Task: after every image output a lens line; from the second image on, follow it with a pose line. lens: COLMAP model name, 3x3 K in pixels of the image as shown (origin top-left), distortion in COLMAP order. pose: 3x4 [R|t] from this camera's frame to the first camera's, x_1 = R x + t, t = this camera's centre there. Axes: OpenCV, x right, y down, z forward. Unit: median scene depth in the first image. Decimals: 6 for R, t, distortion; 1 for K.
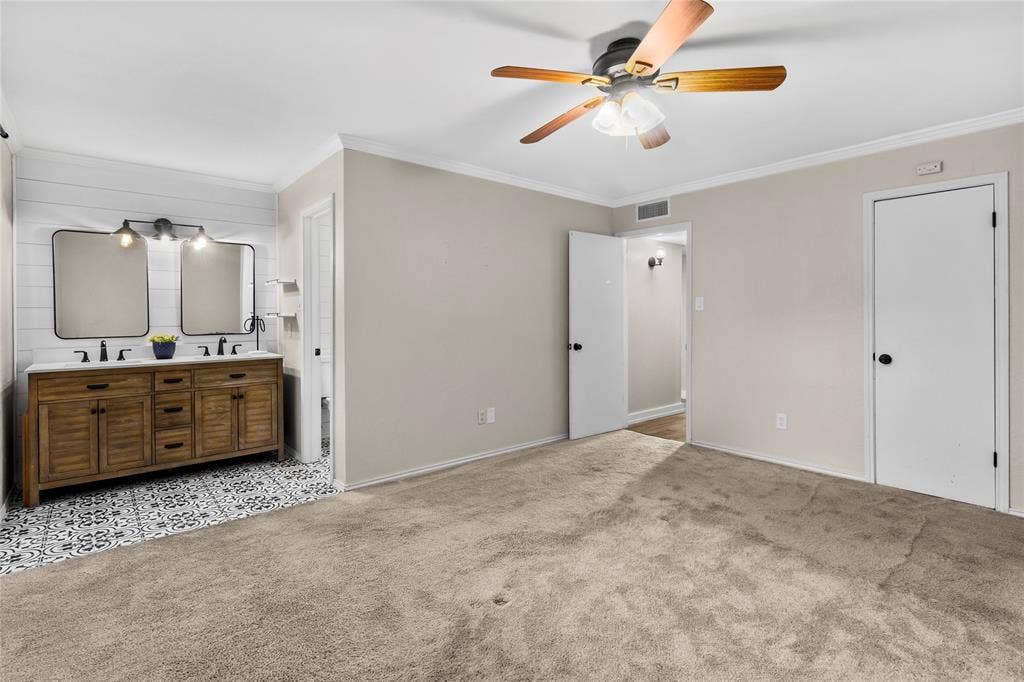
lens RADIAL K [[483.6, 0, 511.3], [0, 483.6, 308.9], [0, 0, 1]] dist [0.001996, 0.000323]
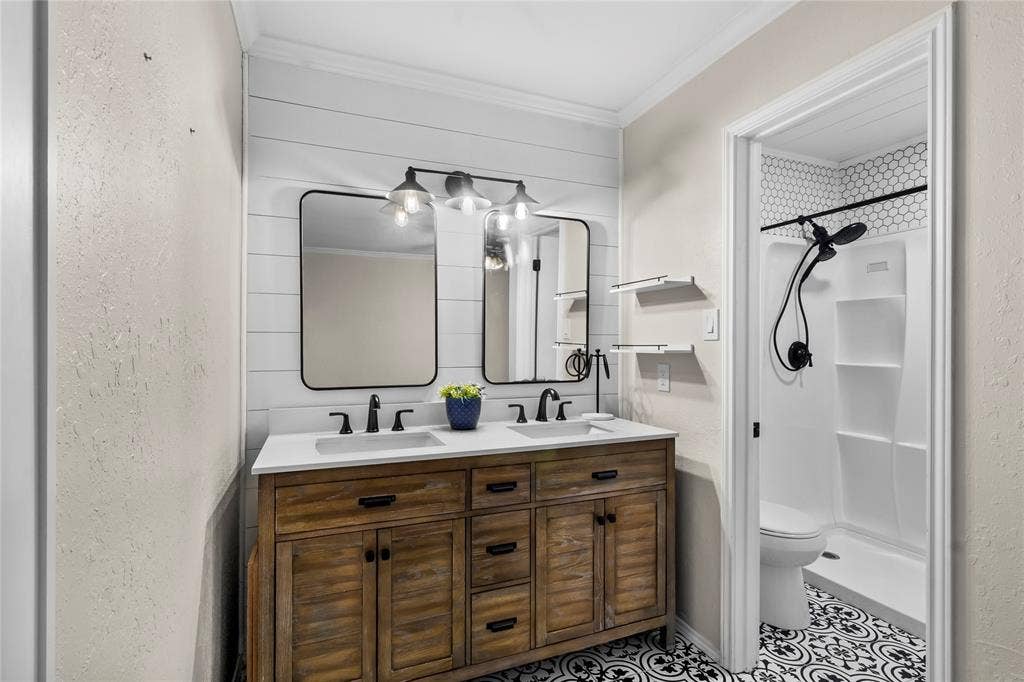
lens RADIAL K [[481.7, 0, 513.0], [0, 481.7, 330.8], [0, 0, 1]] dist [0.001401, 0.000181]
pose [[0.951014, 0.002226, -0.309139, -0.538428], [-0.006569, 0.999894, -0.013008, 0.001764], [0.309078, 0.014402, 0.950928, 0.548295]]
